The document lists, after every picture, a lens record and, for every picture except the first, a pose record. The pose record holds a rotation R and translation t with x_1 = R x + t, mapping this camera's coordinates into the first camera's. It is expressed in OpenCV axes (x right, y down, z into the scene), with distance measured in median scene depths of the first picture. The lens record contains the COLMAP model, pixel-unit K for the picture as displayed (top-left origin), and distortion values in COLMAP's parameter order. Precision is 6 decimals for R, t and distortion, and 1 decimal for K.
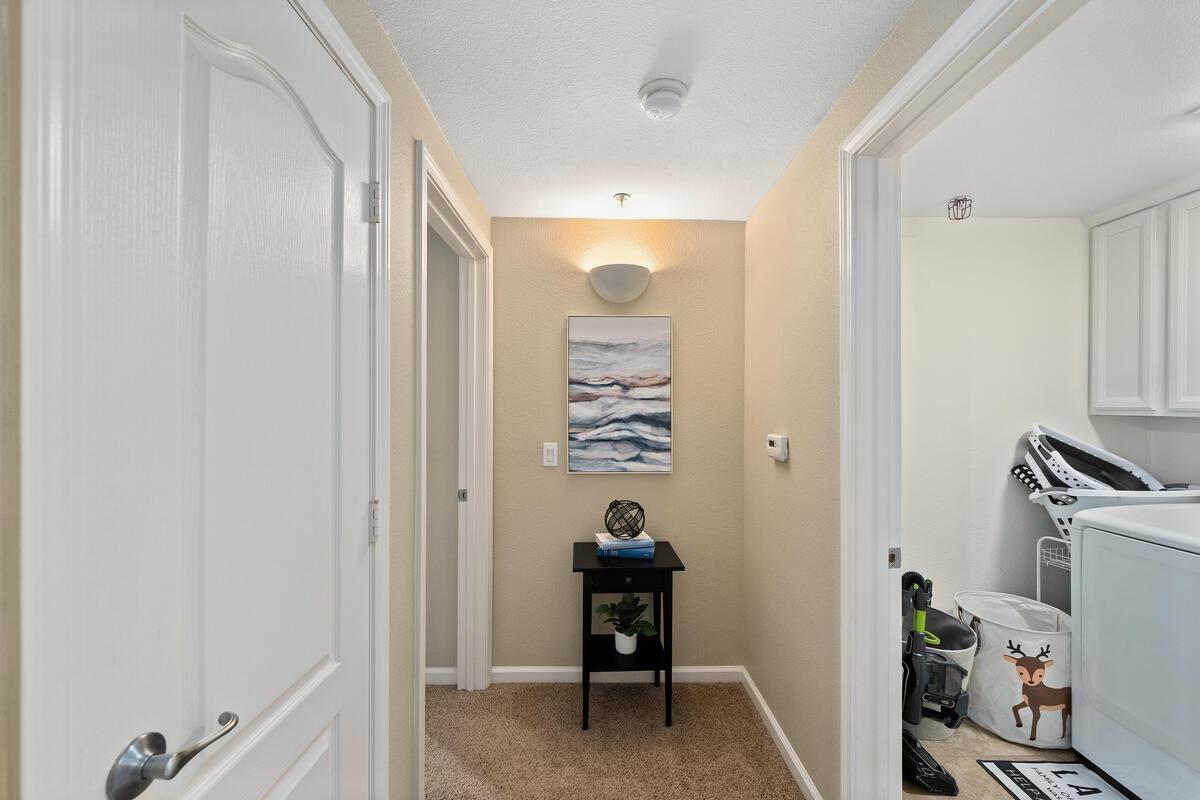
lens RADIAL K [[472.4, 0, 600.1], [0, 472.4, 409.0], [0, 0, 1]] dist [-0.000412, -0.000186]
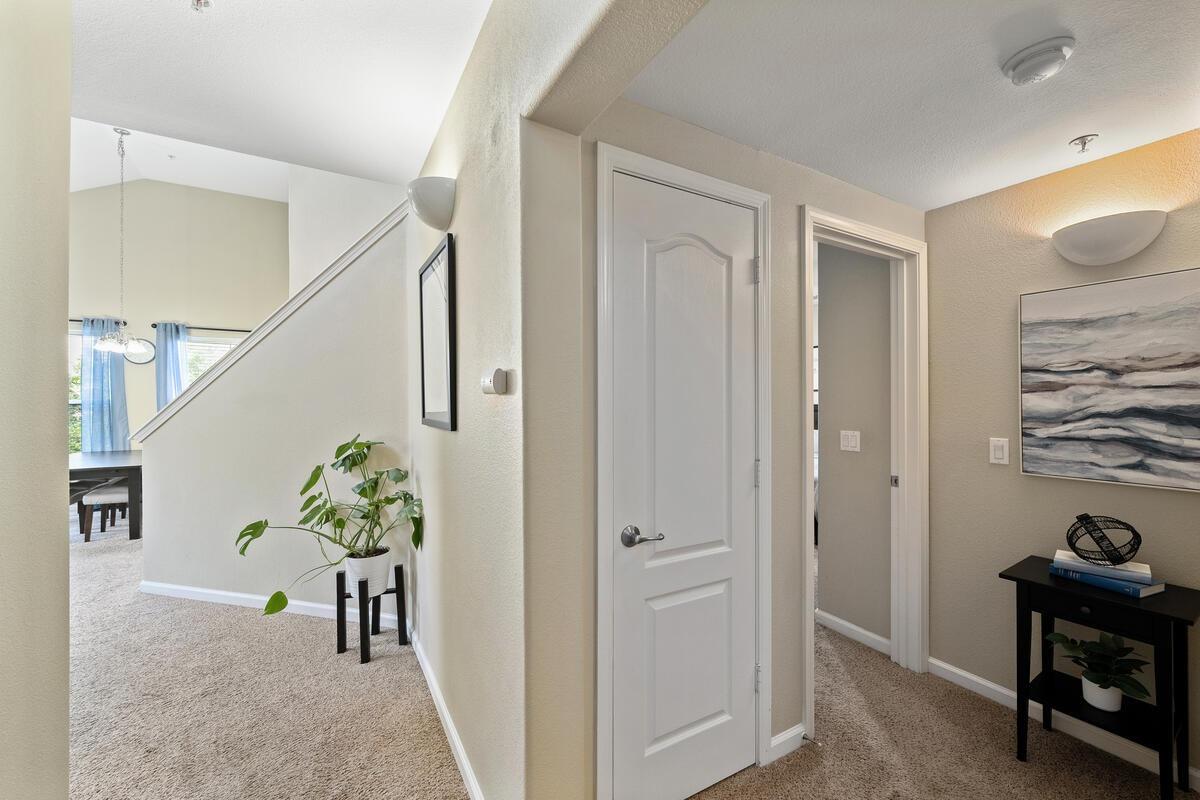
lens RADIAL K [[469.2, 0, 602.1], [0, 469.2, 401.0], [0, 0, 1]] dist [-0.001105, -0.000133]
pose [[0.503591, -0.002345, -0.863939, 0.293453], [0.000833, 0.999997, -0.002228, 0.002029], [0.863942, 0.000402, 0.503591, -0.111177]]
